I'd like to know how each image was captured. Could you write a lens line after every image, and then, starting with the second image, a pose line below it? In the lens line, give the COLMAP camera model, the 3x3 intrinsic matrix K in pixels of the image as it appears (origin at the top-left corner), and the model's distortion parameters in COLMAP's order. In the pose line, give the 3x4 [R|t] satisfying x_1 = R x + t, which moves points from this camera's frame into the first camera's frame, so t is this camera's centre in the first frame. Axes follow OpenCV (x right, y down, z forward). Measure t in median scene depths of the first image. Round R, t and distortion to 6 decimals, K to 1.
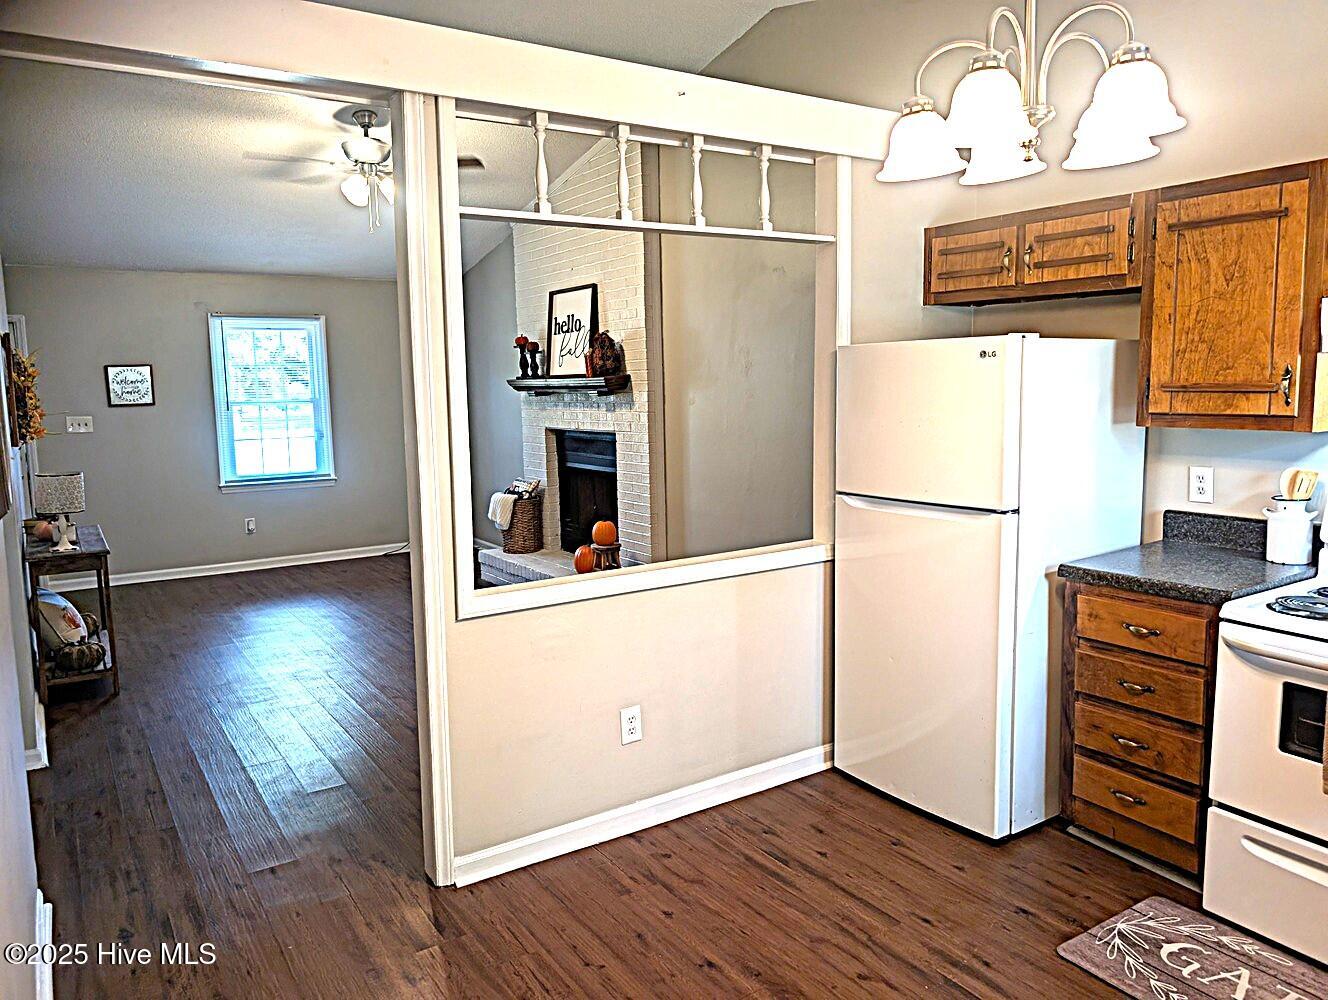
lens RADIAL K [[966.8, 0, 665.0], [0, 966.8, 495.3], [0, 0, 1]] dist [0.010354, -0.001502]
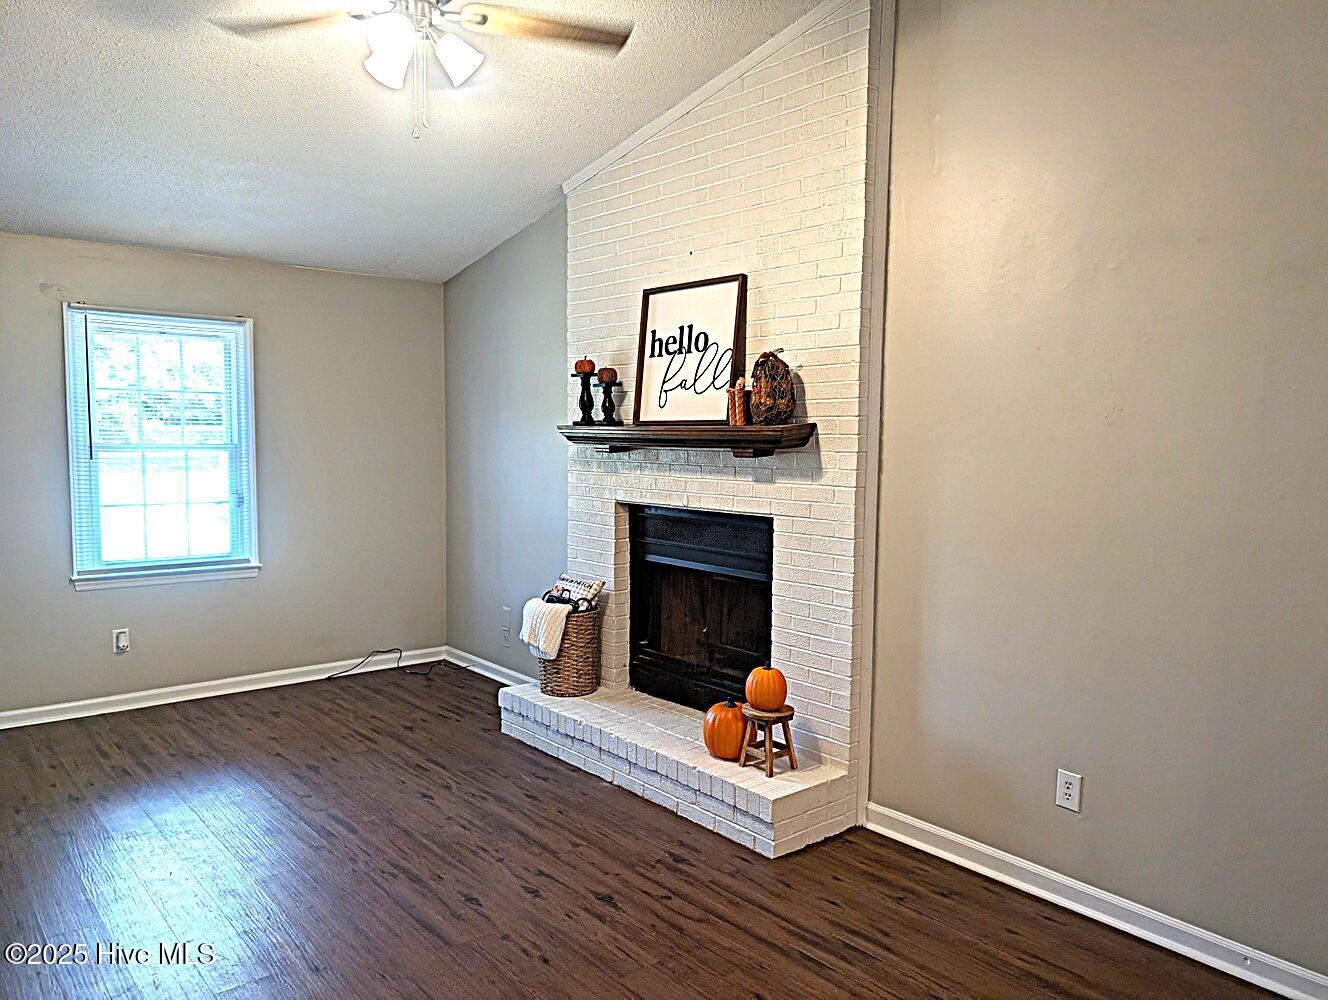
lens RADIAL K [[966.8, 0, 662.6], [0, 966.8, 513.8], [0, 0, 1]] dist [0.010354, -0.001502]
pose [[0.991491, 0.020878, 0.128490, -0.183378], [-0.016471, 0.999242, -0.035262, -0.040816], [-0.129128, 0.032846, 0.991084, 0.370014]]
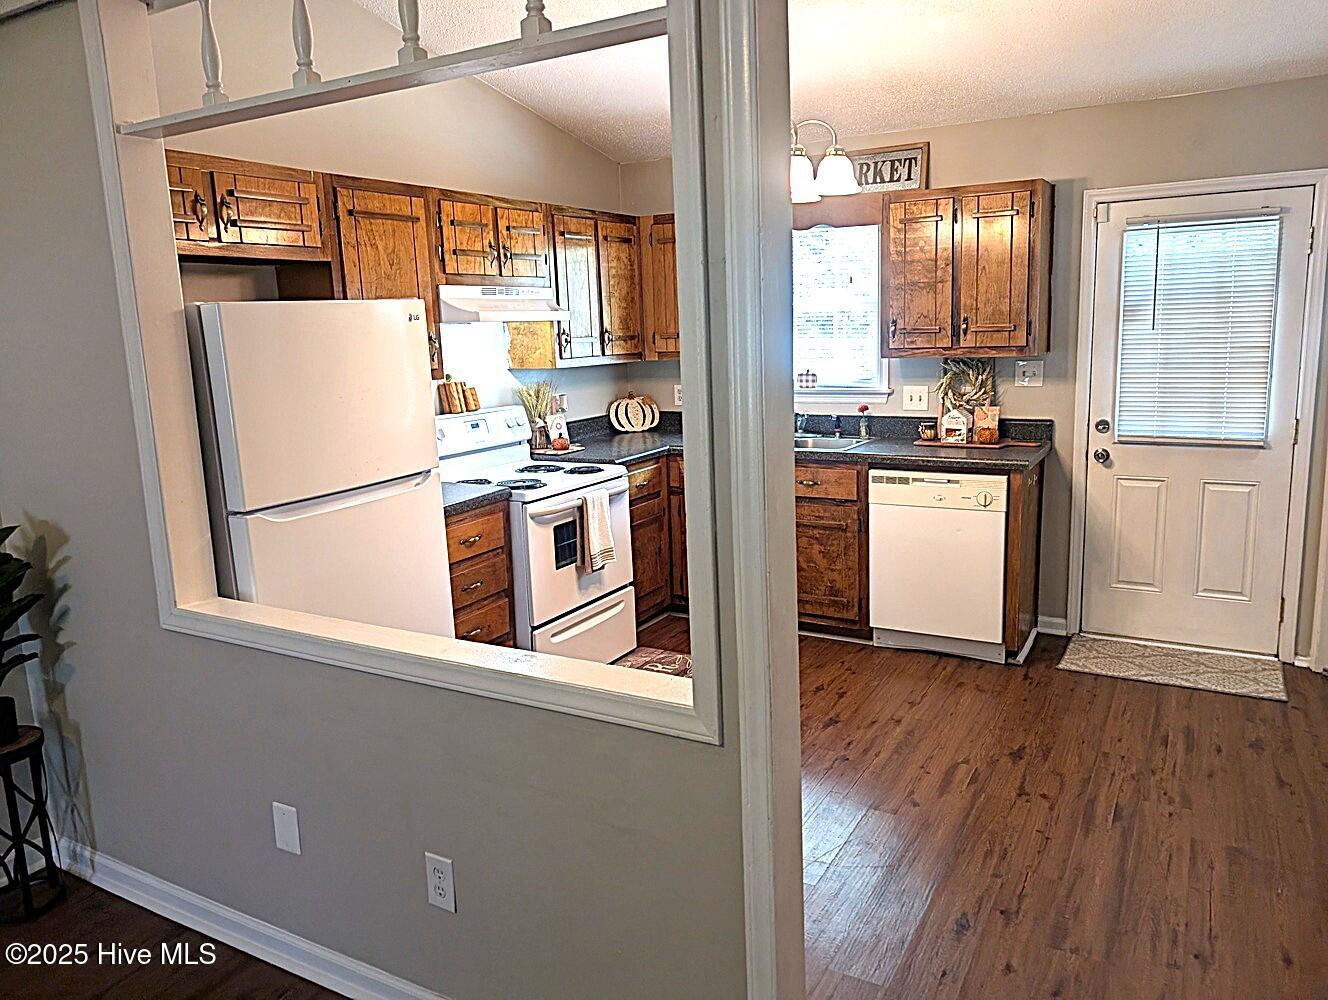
lens RADIAL K [[966.8, 0, 665.6], [0, 966.8, 490.4], [0, 0, 1]] dist [0.010354, -0.001502]
pose [[-0.454444, -0.126924, 0.881686, -0.693741], [0.151781, 0.964289, 0.217047, -0.151697], [-0.877749, 0.232459, -0.418951, 1.226581]]
